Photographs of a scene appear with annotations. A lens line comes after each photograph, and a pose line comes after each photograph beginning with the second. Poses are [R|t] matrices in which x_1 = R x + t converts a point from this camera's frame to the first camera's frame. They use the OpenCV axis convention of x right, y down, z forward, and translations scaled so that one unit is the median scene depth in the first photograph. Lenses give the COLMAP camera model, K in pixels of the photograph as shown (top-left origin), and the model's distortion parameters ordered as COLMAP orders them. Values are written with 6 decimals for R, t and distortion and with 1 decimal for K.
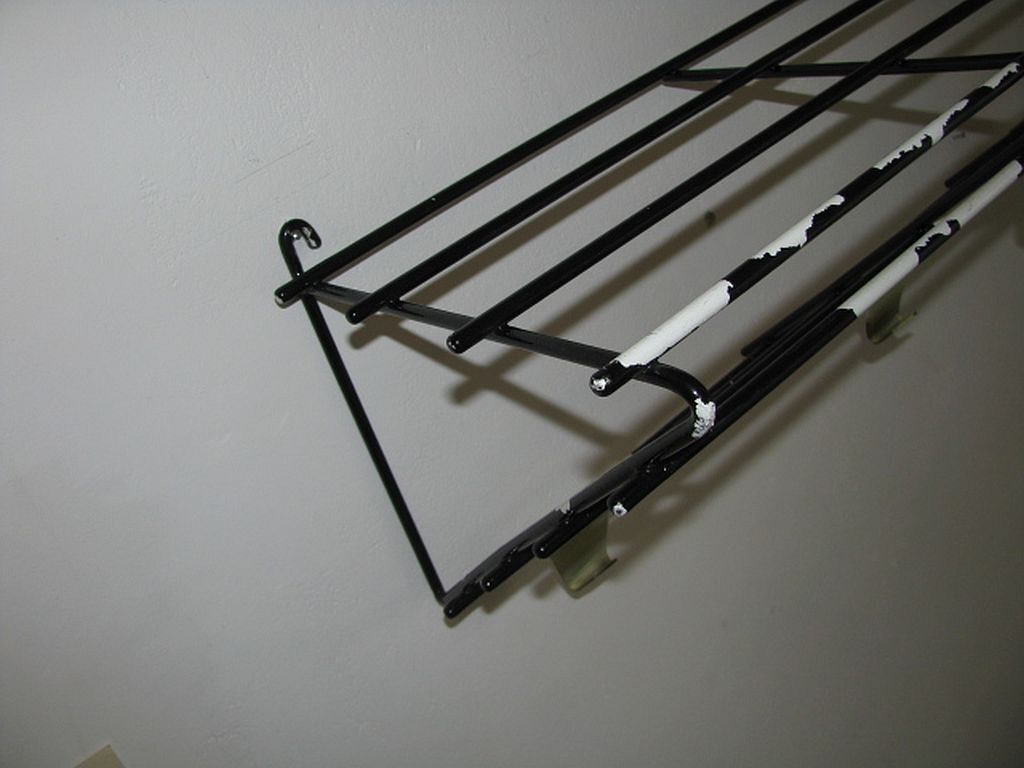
lens RADIAL K [[1036.2, 0, 512.0], [0, 1036.2, 384.0], [0, 0, 1]] dist [-0.011375, 0.002137]
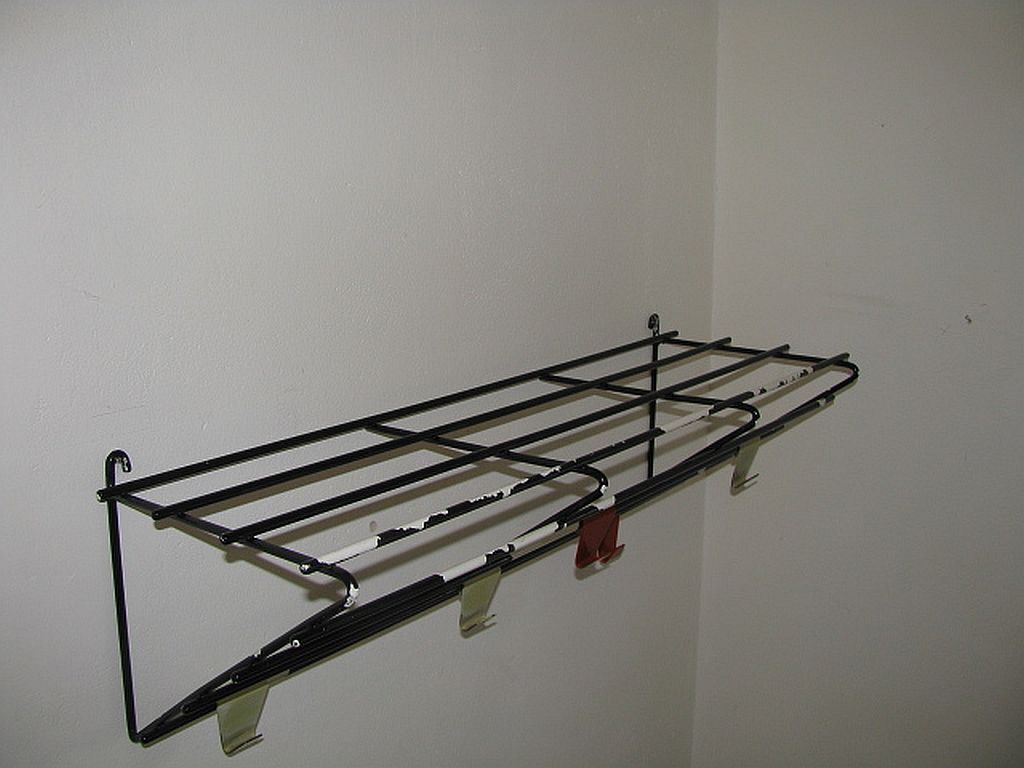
lens RADIAL K [[1036.2, 0, 512.0], [0, 1036.2, 384.0], [0, 0, 1]] dist [-0.011375, 0.002137]
pose [[0.926483, 0.261275, 0.270860, -0.127148], [-0.163355, 0.927587, -0.336001, 0.199802], [-0.339035, 0.267053, 0.902074, -0.726130]]
